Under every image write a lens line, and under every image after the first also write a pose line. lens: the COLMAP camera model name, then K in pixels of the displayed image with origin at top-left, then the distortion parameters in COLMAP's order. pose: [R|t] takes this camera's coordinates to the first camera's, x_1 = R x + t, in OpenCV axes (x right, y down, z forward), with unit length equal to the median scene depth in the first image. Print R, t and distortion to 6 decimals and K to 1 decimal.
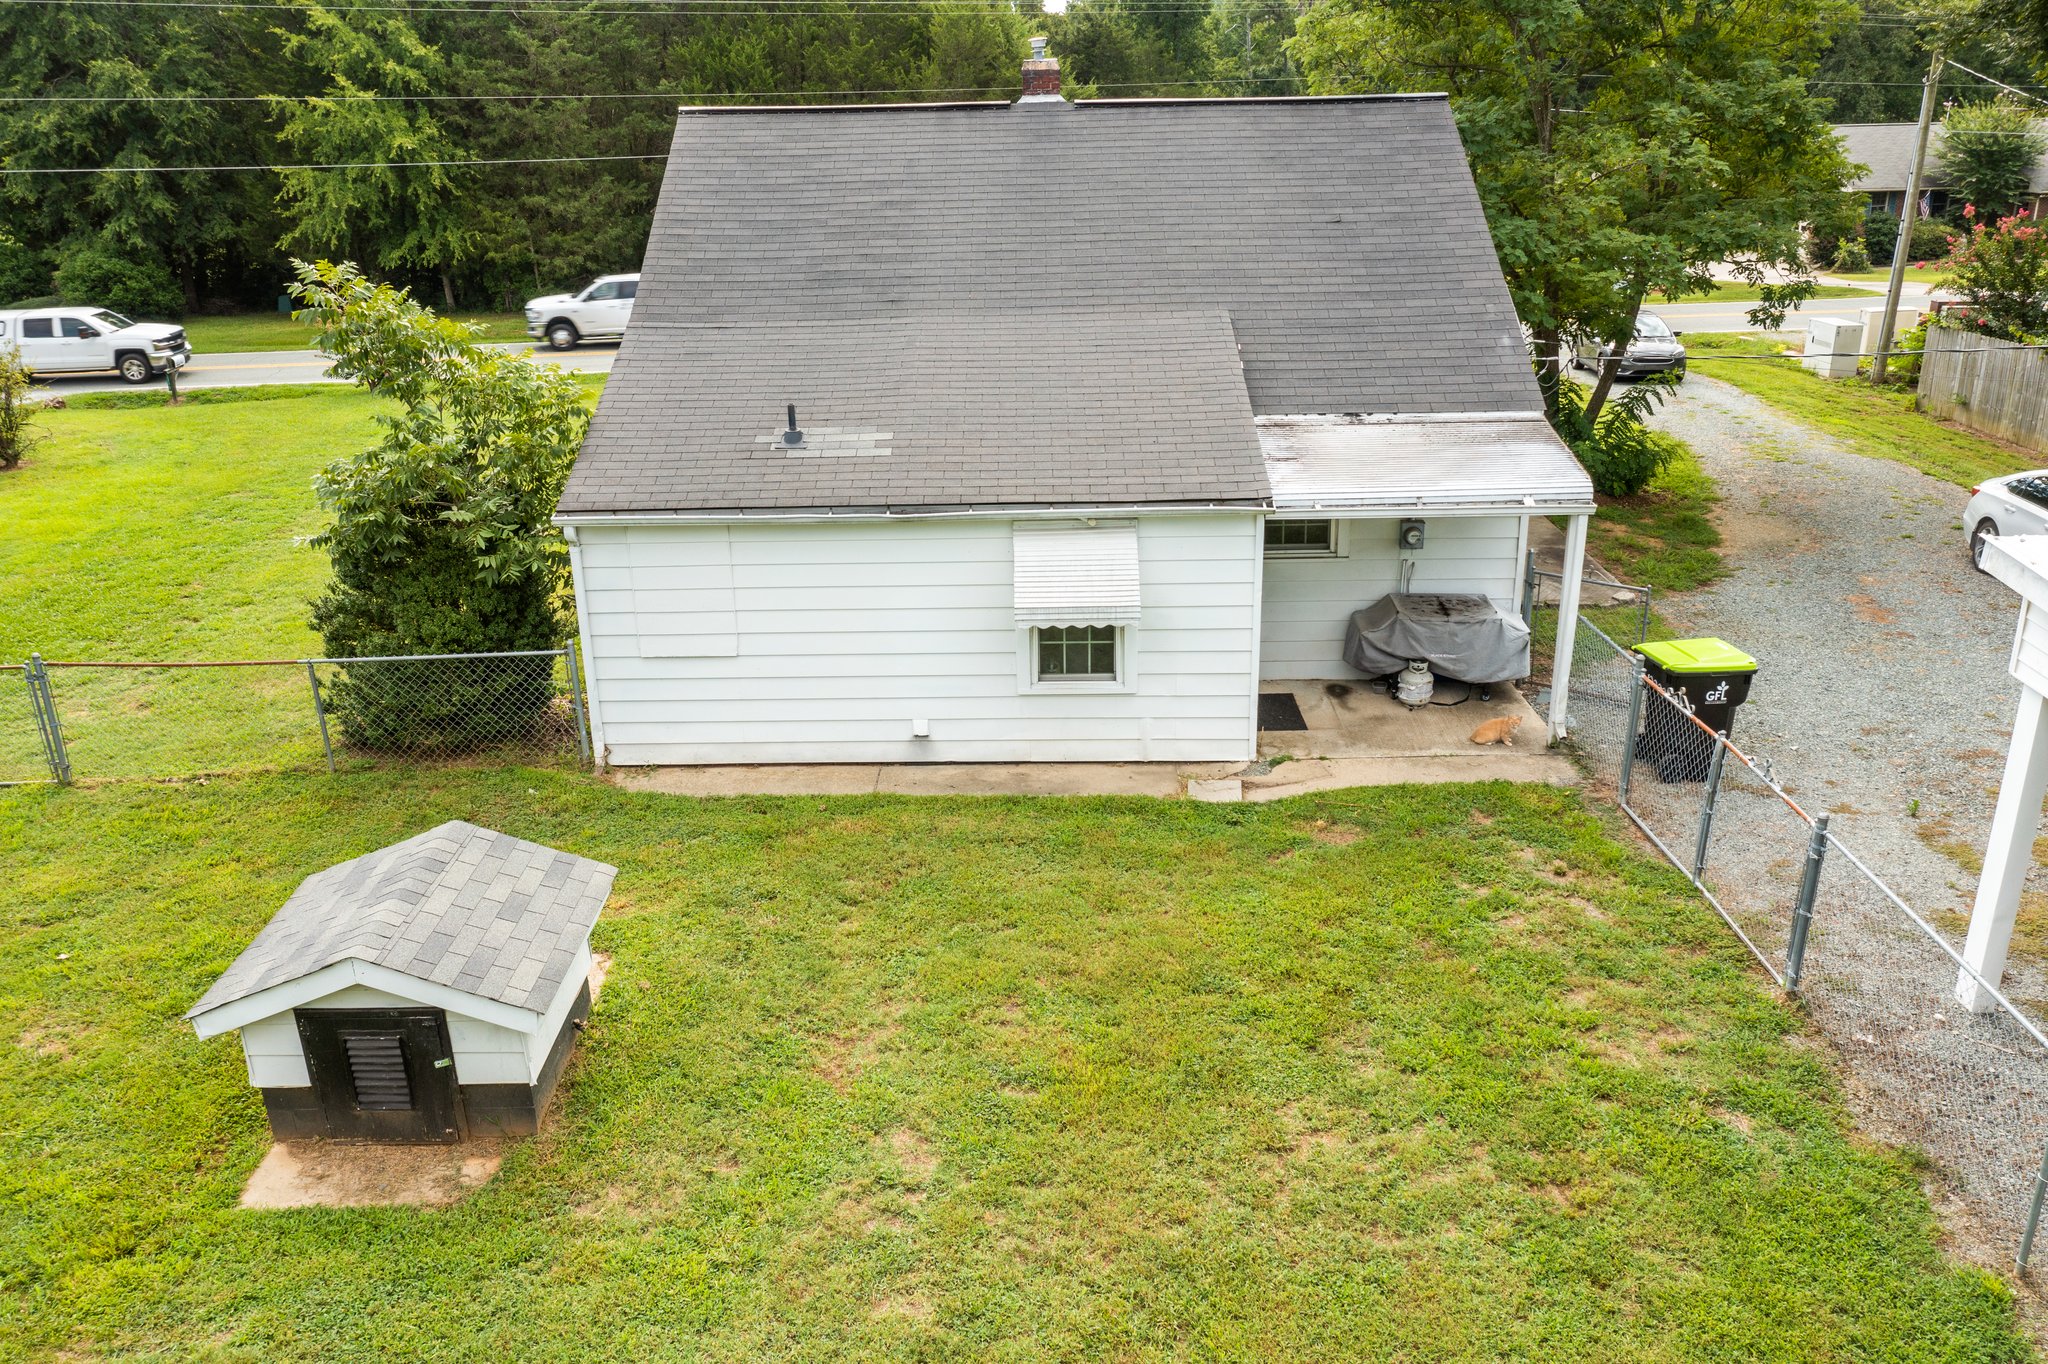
lens RADIAL K [[1605.7, 0, 1015.9], [0, 1605.7, 738.9], [0, 0, 1]] dist [-0.039411, -0.007297]
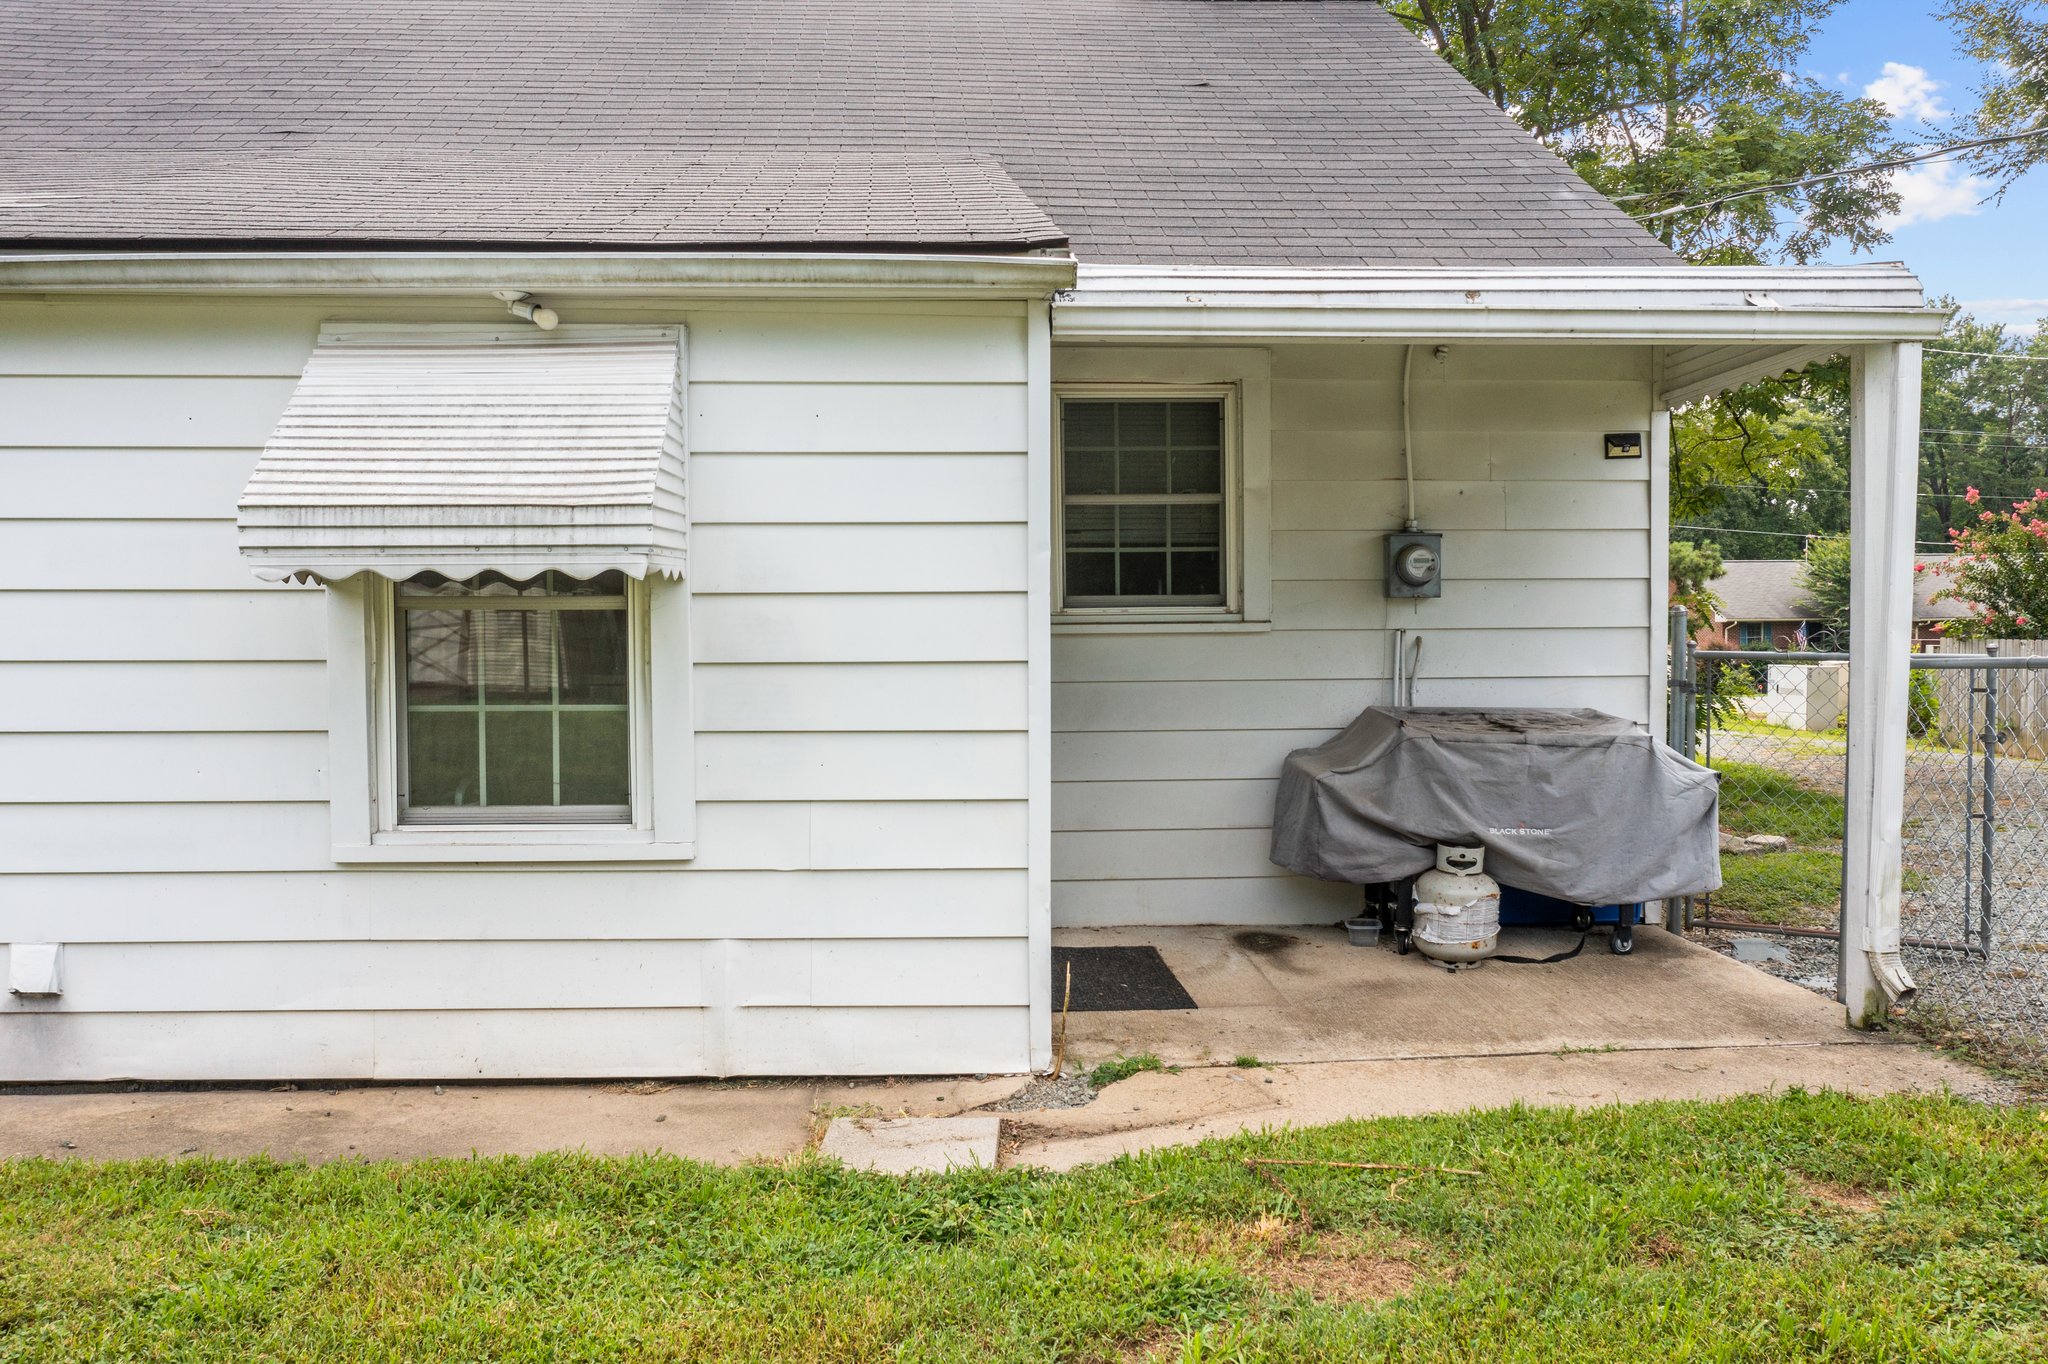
lens RADIAL K [[1631.7, 0, 1024.0], [0, 1631.7, 682.0], [0, 0, 1]] dist [-0.037265, 0.006894]
pose [[0.995996, 0.015316, 0.088074, 0.113046], [0.015429, 0.940979, -0.338112, 0.052388], [-0.088054, 0.338117, 0.936975, 0.655075]]
